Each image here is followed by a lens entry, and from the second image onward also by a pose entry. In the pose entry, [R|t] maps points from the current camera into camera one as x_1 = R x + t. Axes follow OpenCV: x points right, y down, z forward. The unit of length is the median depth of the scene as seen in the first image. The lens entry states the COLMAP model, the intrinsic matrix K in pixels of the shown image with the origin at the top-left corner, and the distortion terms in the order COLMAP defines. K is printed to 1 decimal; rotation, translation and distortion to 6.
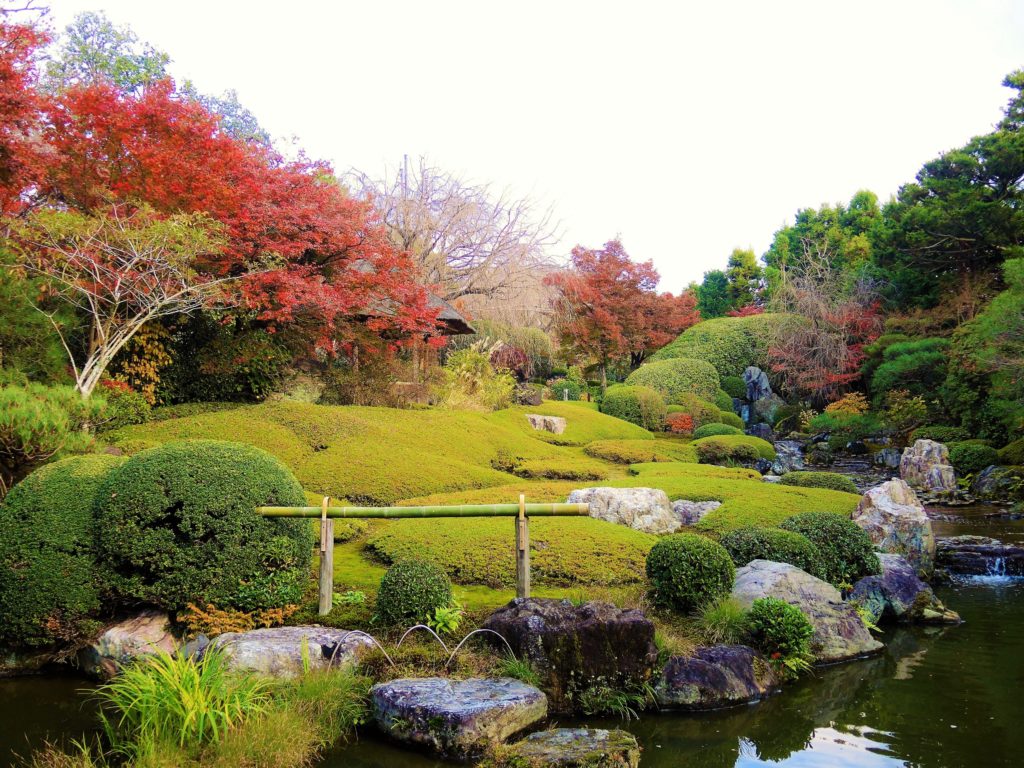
lens RADIAL K [[899.3, 0, 602.6], [0, 899.3, 386.2], [0, 0, 1]] dist [-0.059964, -0.024074]
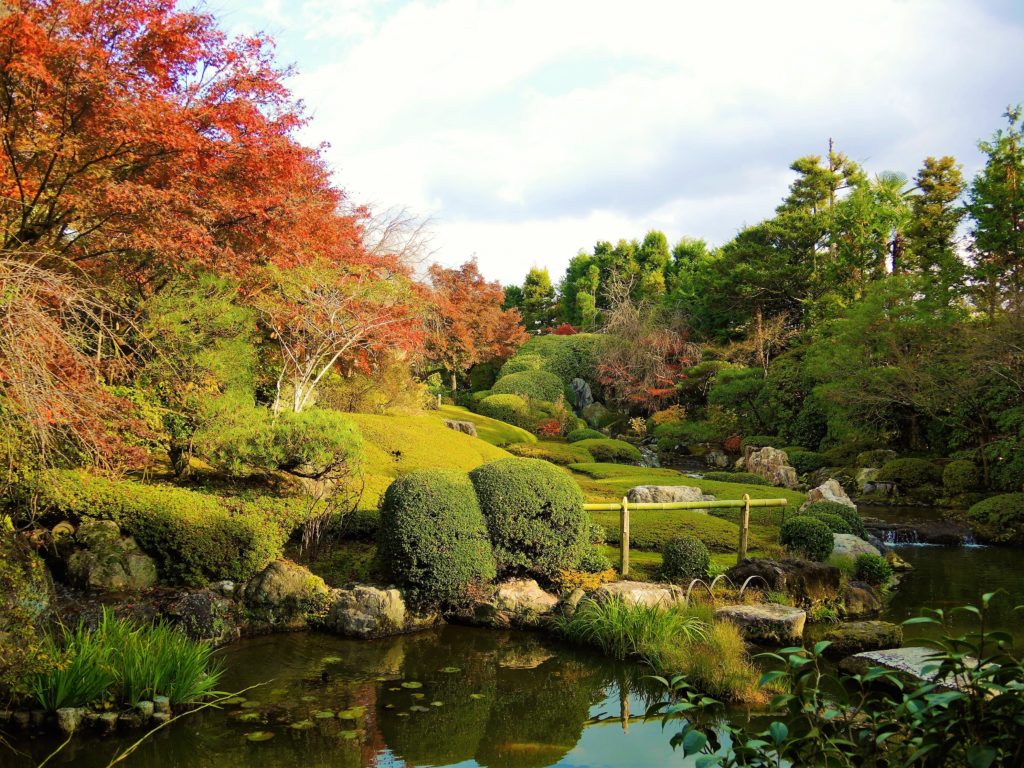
lens RADIAL K [[899.3, 0, 537.6], [0, 899.3, 386.6], [0, 0, 1]] dist [-0.059964, -0.024074]
pose [[0.948837, 0.033113, 0.314024, -0.295440], [-0.037836, 0.999244, 0.008957, -0.022321], [-0.313490, -0.020380, 0.949373, -0.125047]]
